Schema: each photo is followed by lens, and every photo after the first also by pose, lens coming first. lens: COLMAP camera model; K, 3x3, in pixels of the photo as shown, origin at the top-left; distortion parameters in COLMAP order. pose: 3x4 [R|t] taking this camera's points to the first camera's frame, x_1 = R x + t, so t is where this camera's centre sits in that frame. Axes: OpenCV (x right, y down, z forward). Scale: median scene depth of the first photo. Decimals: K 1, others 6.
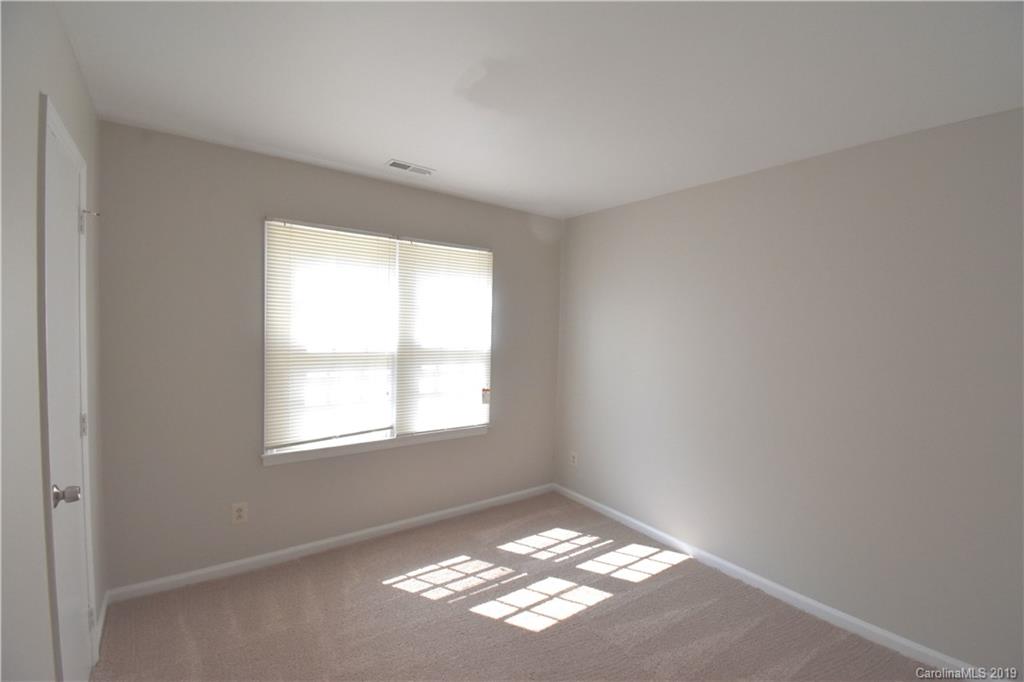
lens RADIAL K [[448.5, 0, 517.8], [0, 448.5, 343.9], [0, 0, 1]] dist [0.029951, -0.026639]
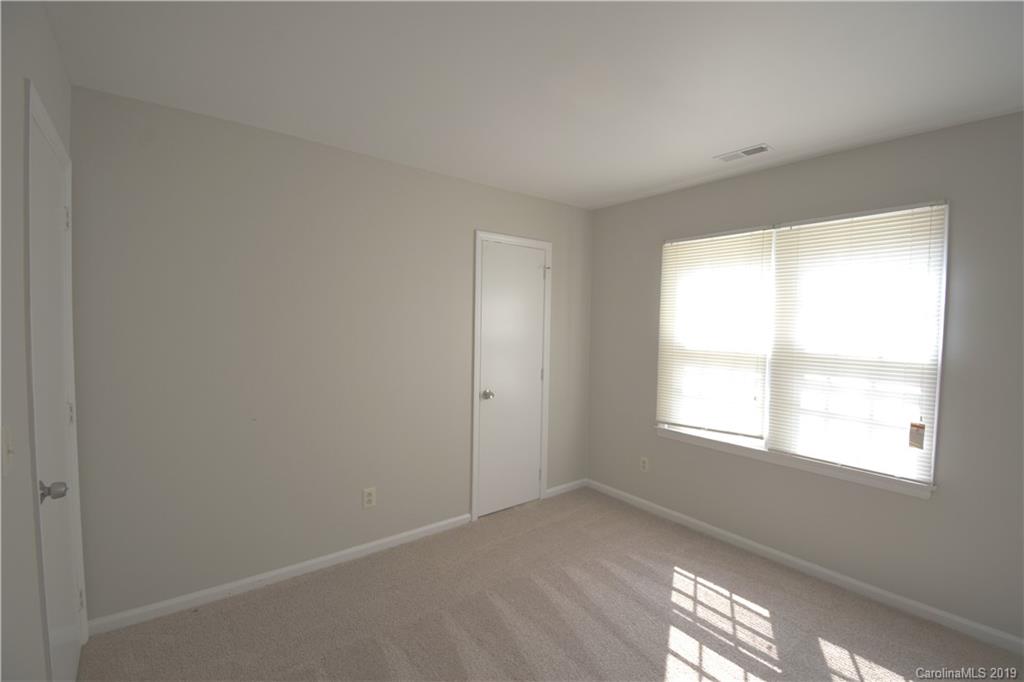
lens RADIAL K [[449.0, 0, 519.5], [0, 449.0, 342.0], [0, 0, 1]] dist [0.025035, -0.024070]
pose [[0.048762, 0.020245, -0.998605, 0.649359], [-0.055096, 0.998327, 0.017549, 0.004608], [0.997290, 0.054164, 0.049796, 0.497292]]
